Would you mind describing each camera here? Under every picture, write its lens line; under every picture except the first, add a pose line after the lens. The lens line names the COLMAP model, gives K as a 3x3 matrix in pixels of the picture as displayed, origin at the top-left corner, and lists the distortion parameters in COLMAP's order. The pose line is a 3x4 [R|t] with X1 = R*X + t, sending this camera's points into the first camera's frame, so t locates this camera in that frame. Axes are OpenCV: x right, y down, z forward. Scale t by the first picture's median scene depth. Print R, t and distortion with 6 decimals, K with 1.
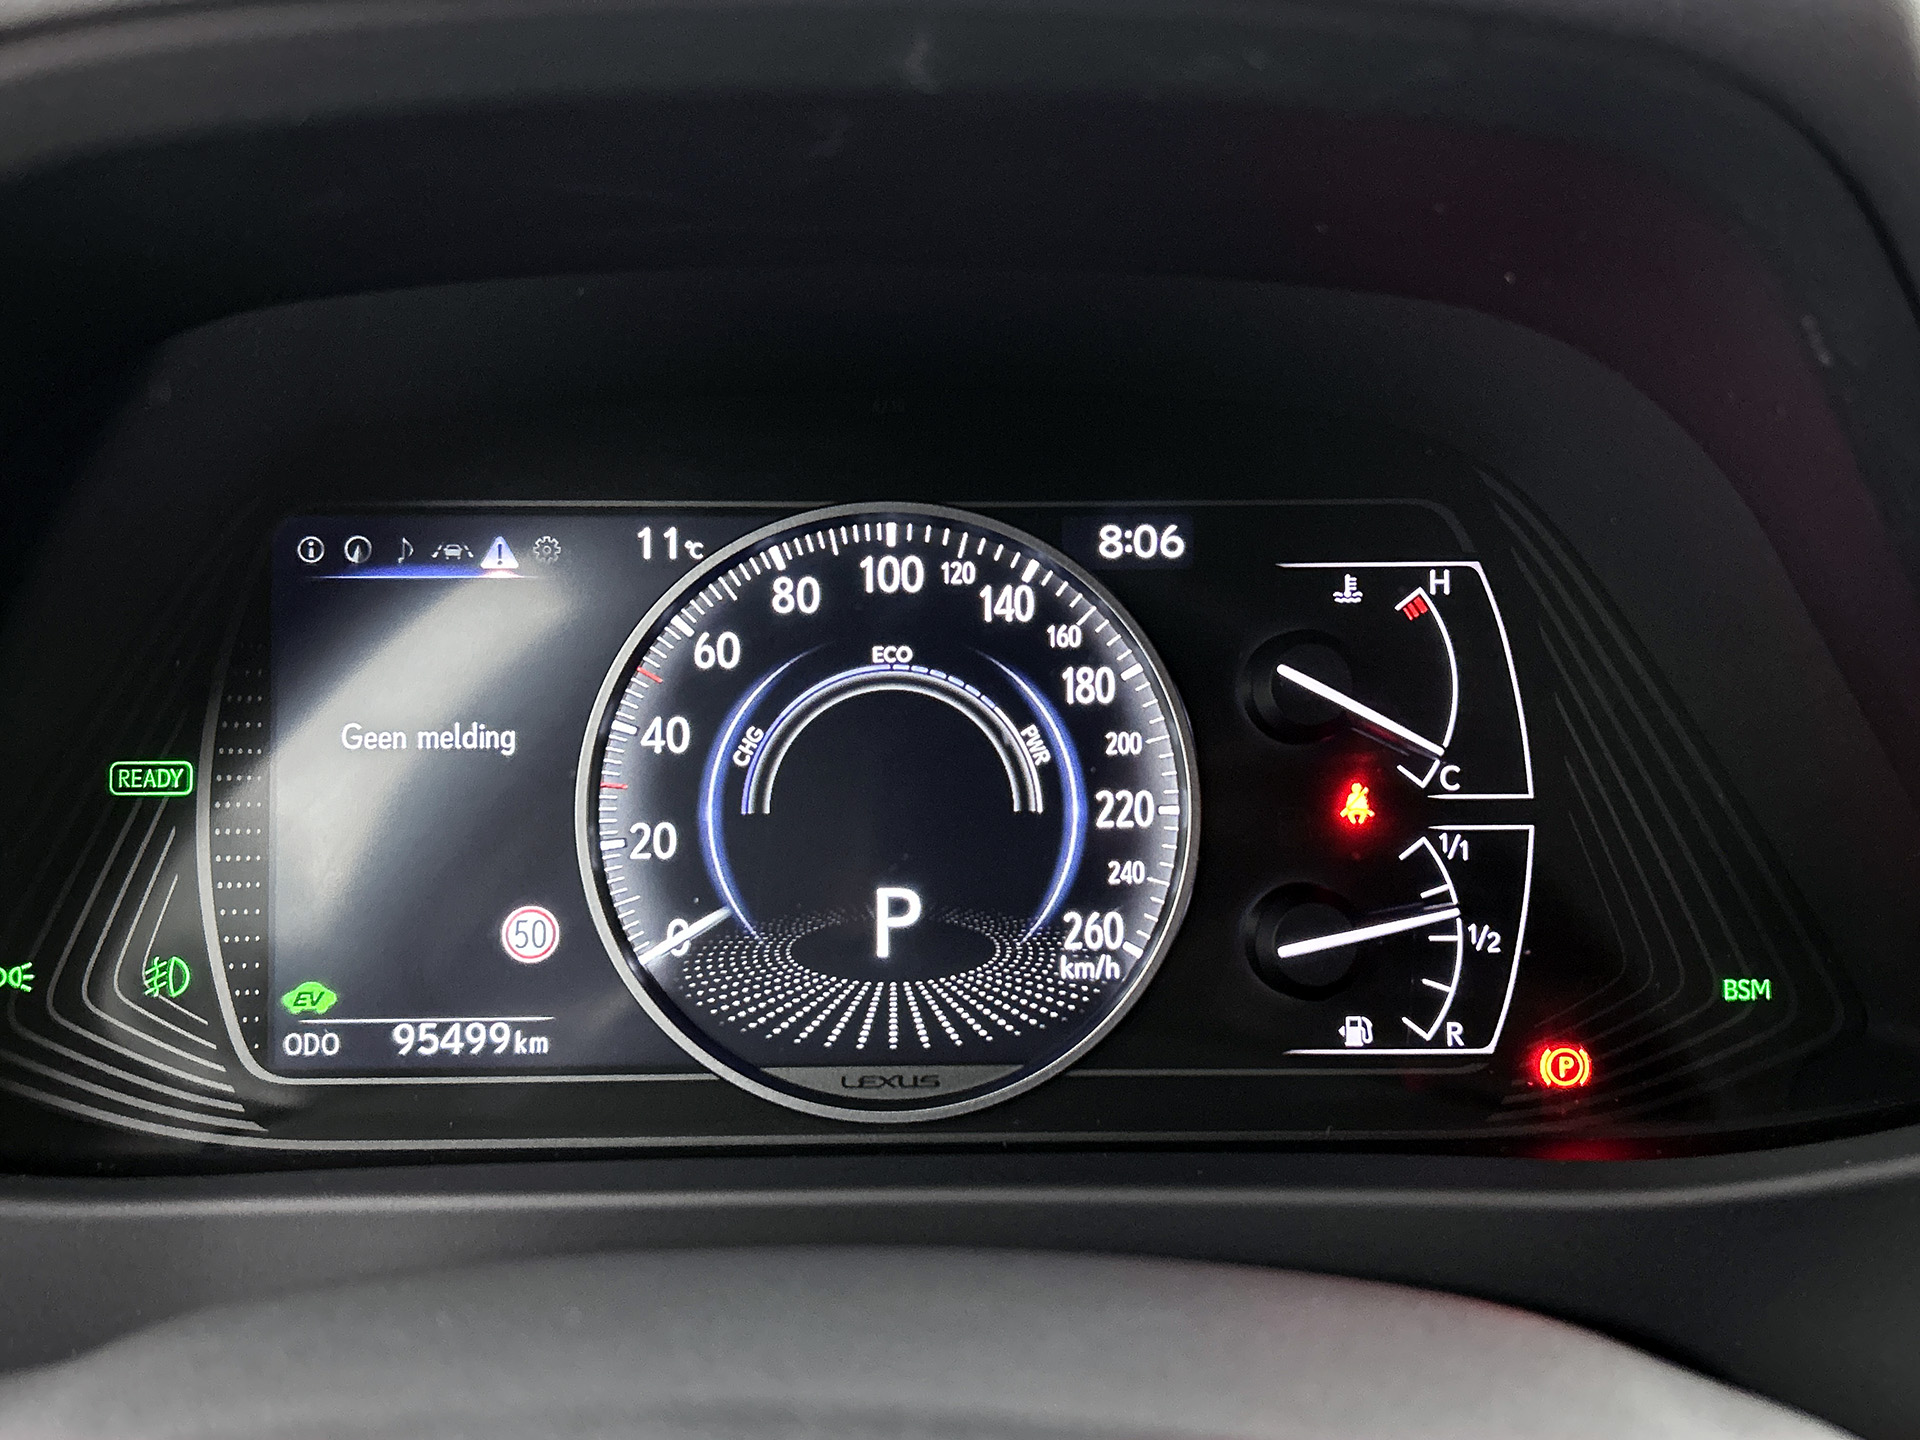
lens RADIAL K [[1782.7, 0, 973.8], [0, 1782.7, 727.5], [0, 0, 1]] dist [0.076250, 0.000000]
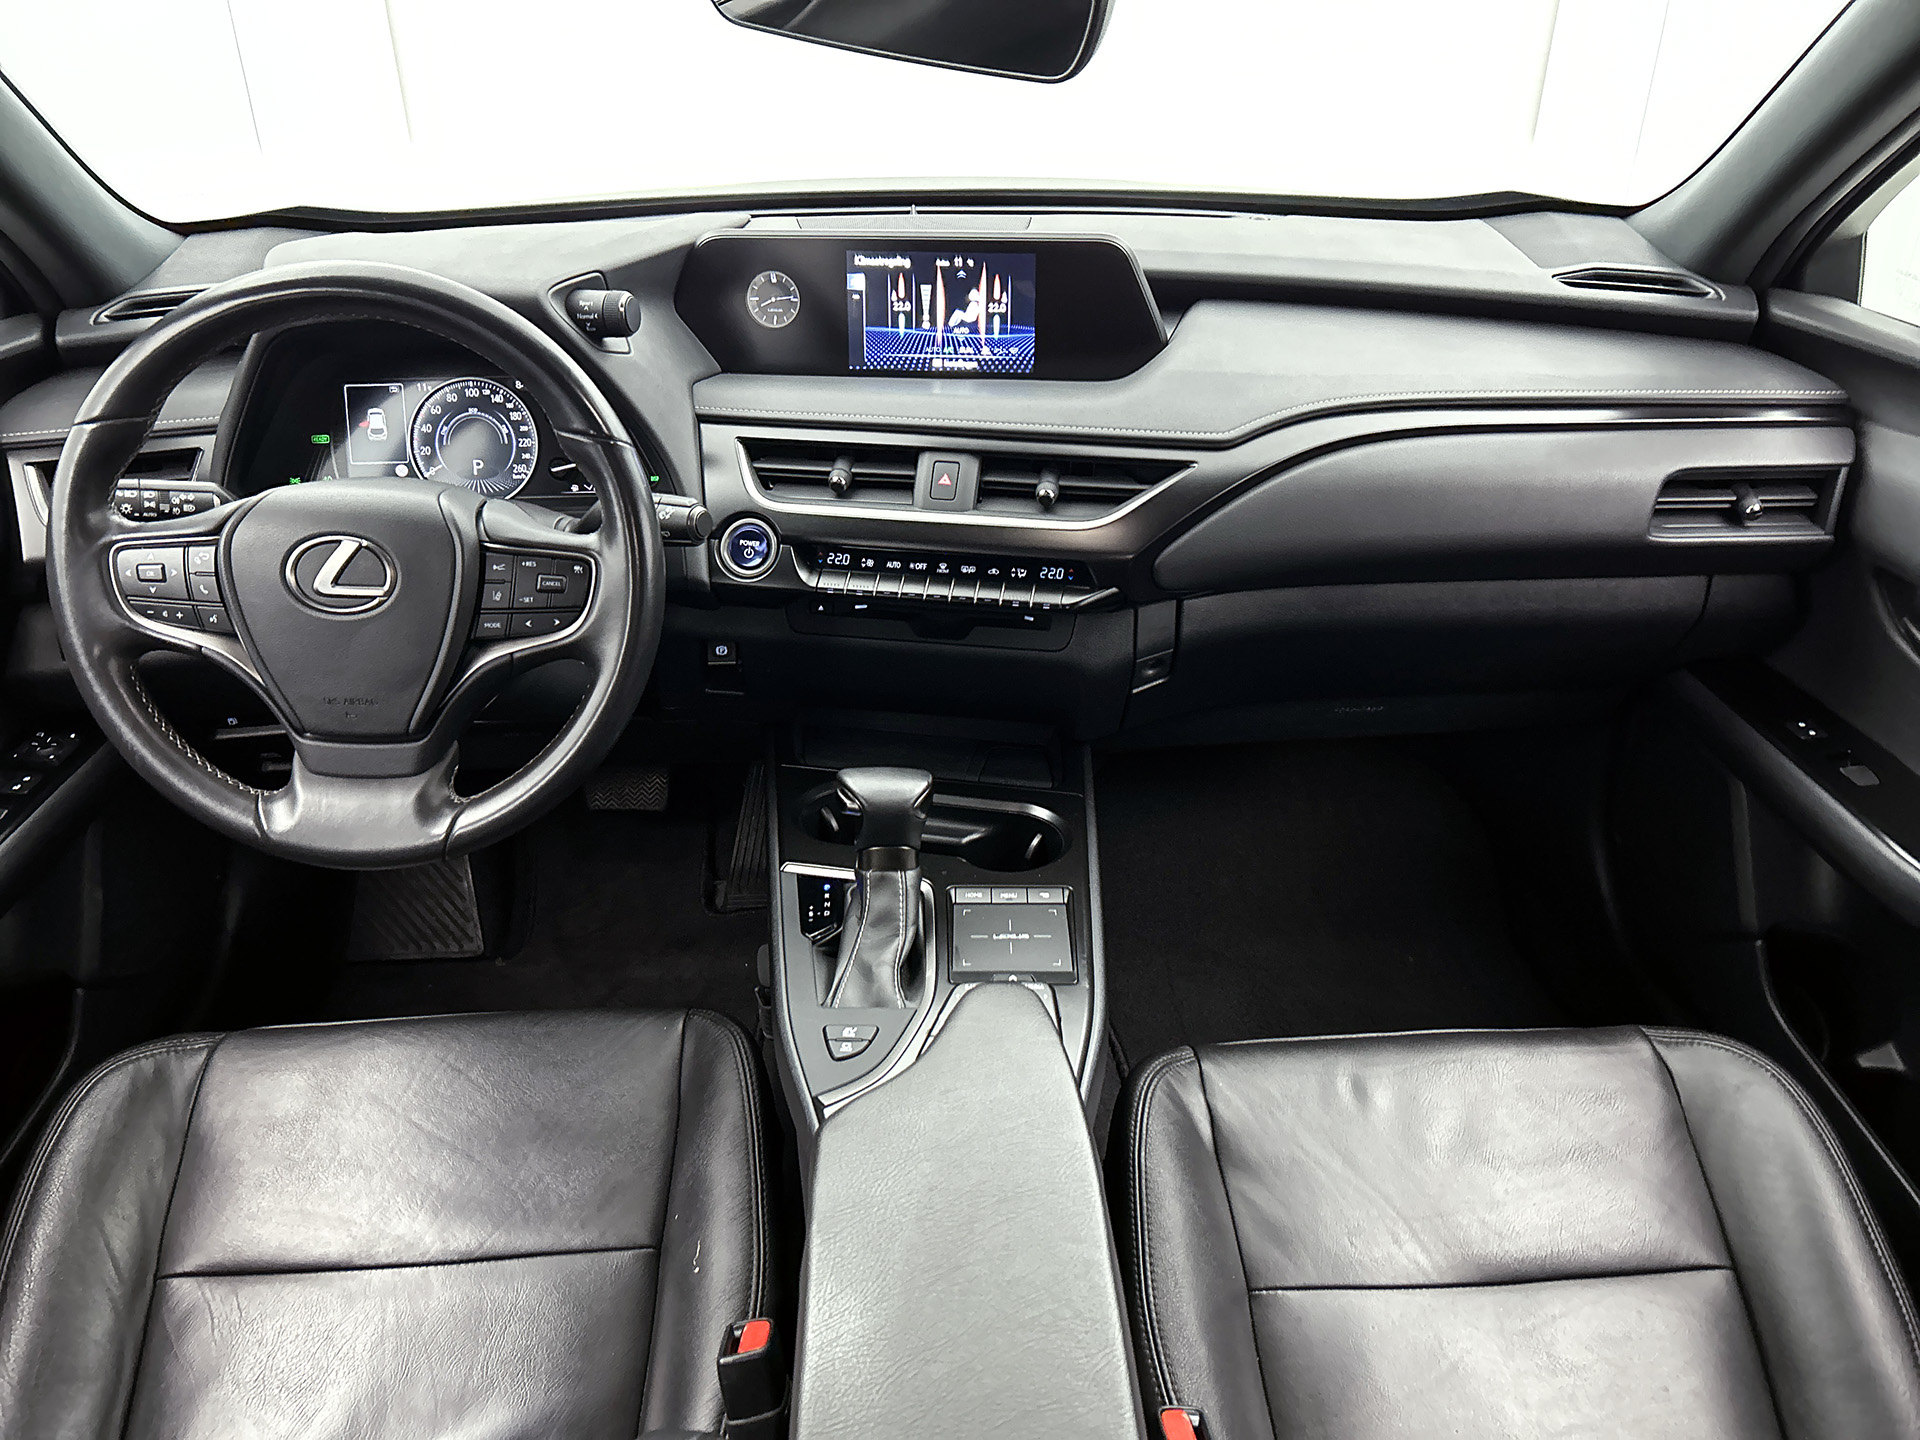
lens RADIAL K [[1450.1, 0, 968.8], [0, 1450.1, 752.4], [0, 0, 1]] dist [0.048864, -0.051205]
pose [[0.999788, -0.020513, -0.001763, 1.265203], [0.020475, 0.981611, 0.189788, 0.143345], [-0.002163, -0.189784, 0.981823, -2.996029]]
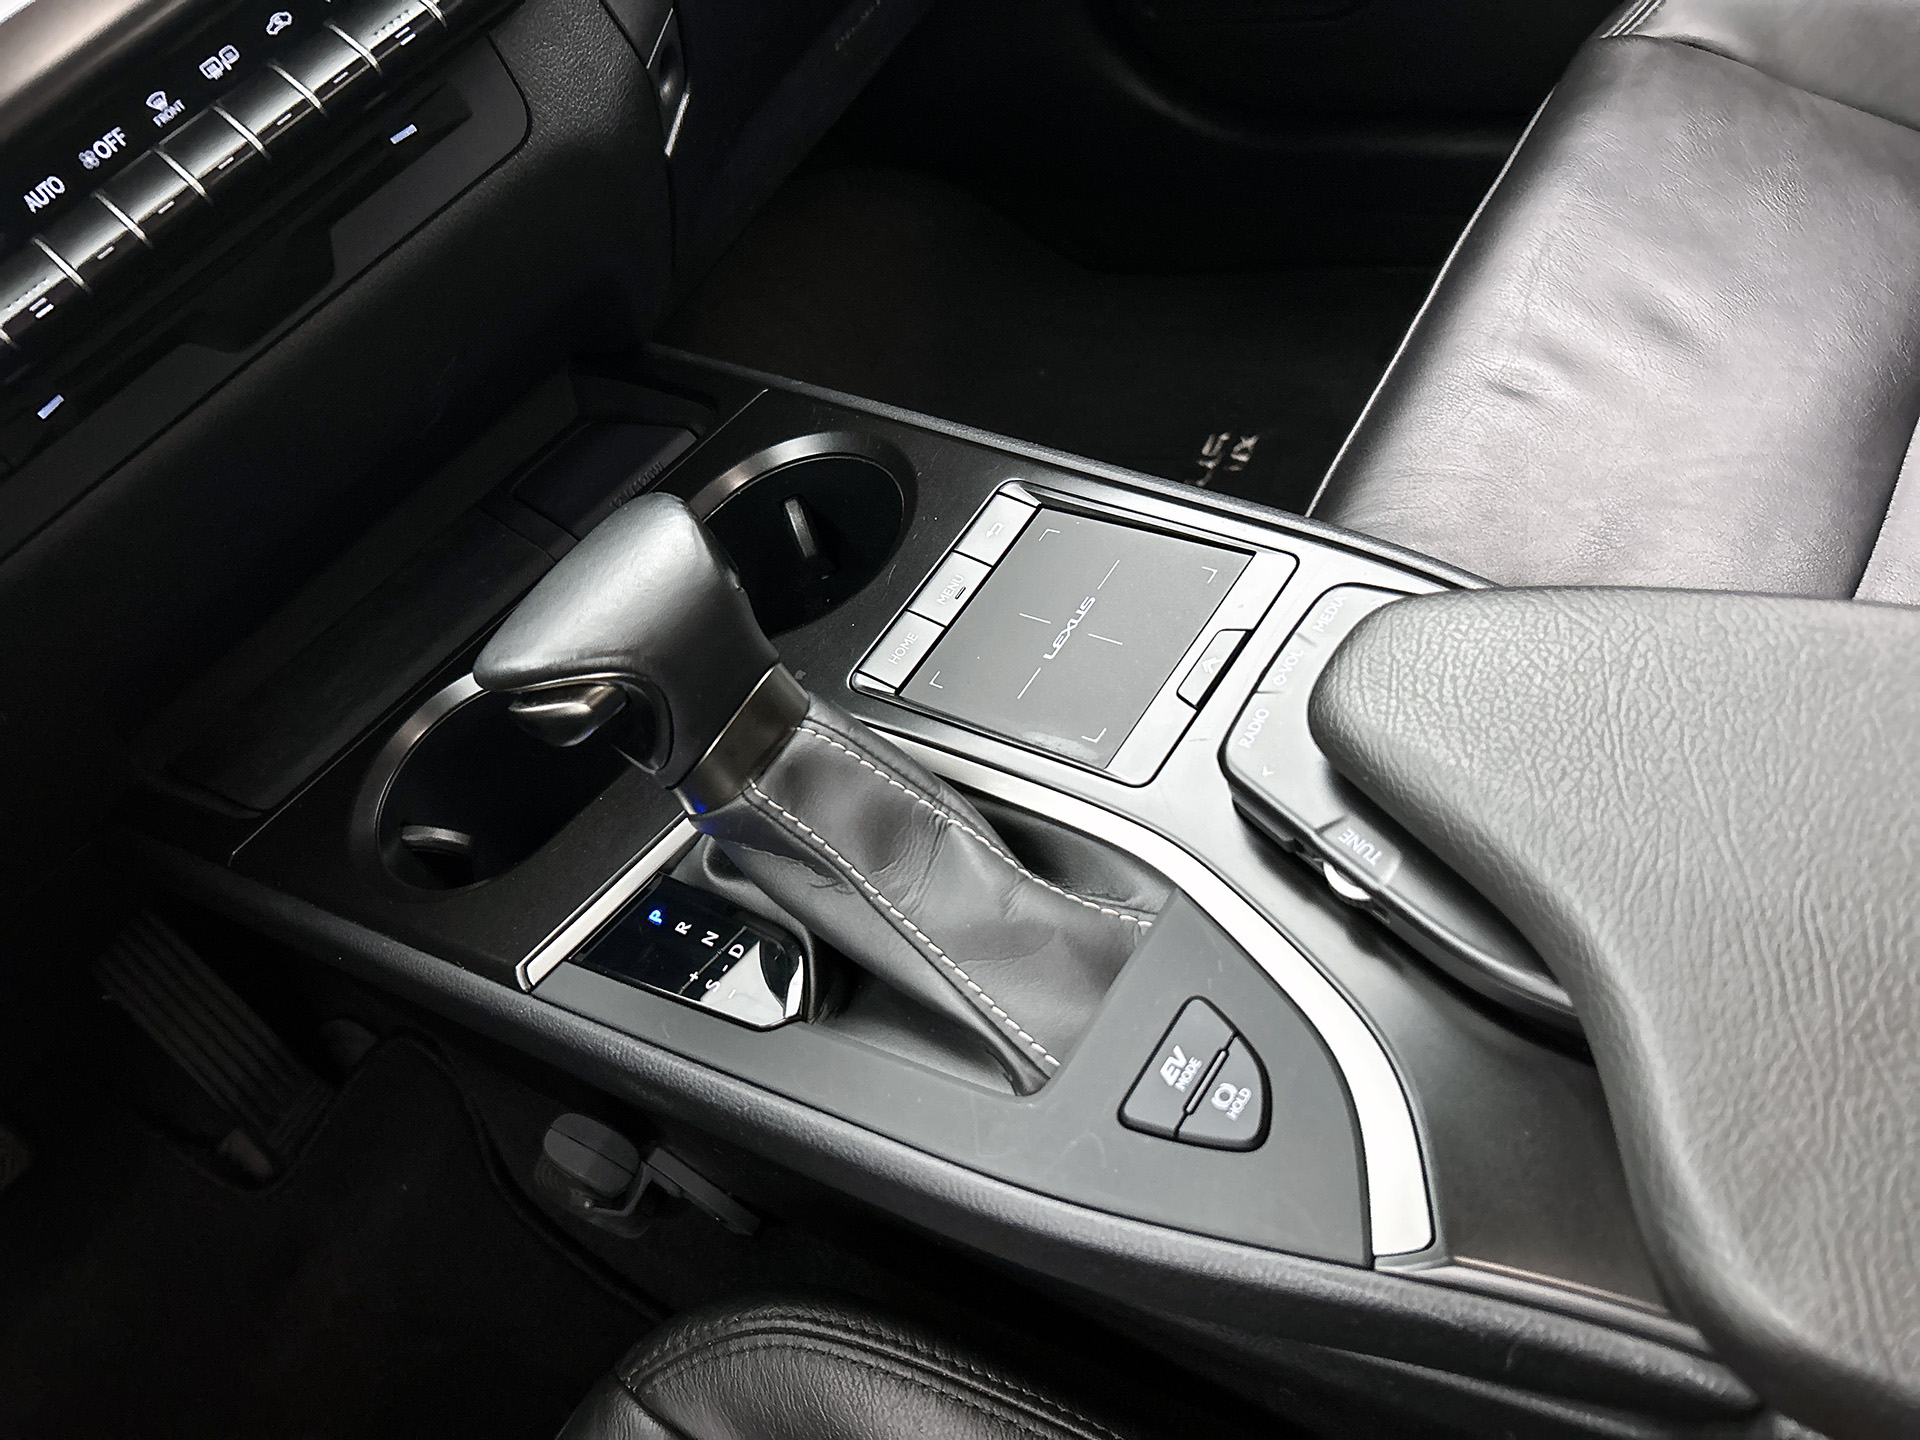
lens RADIAL K [[1450.1, 0, 963.5], [0, 1450.1, 727.3], [0, 0, 1]] dist [0.048864, -0.051205]
pose [[0.545627, -0.761541, 0.349781, 0.711350], [0.575681, 0.643925, 0.503937, 0.488650], [-0.609001, -0.073599, 0.789747, -0.821119]]
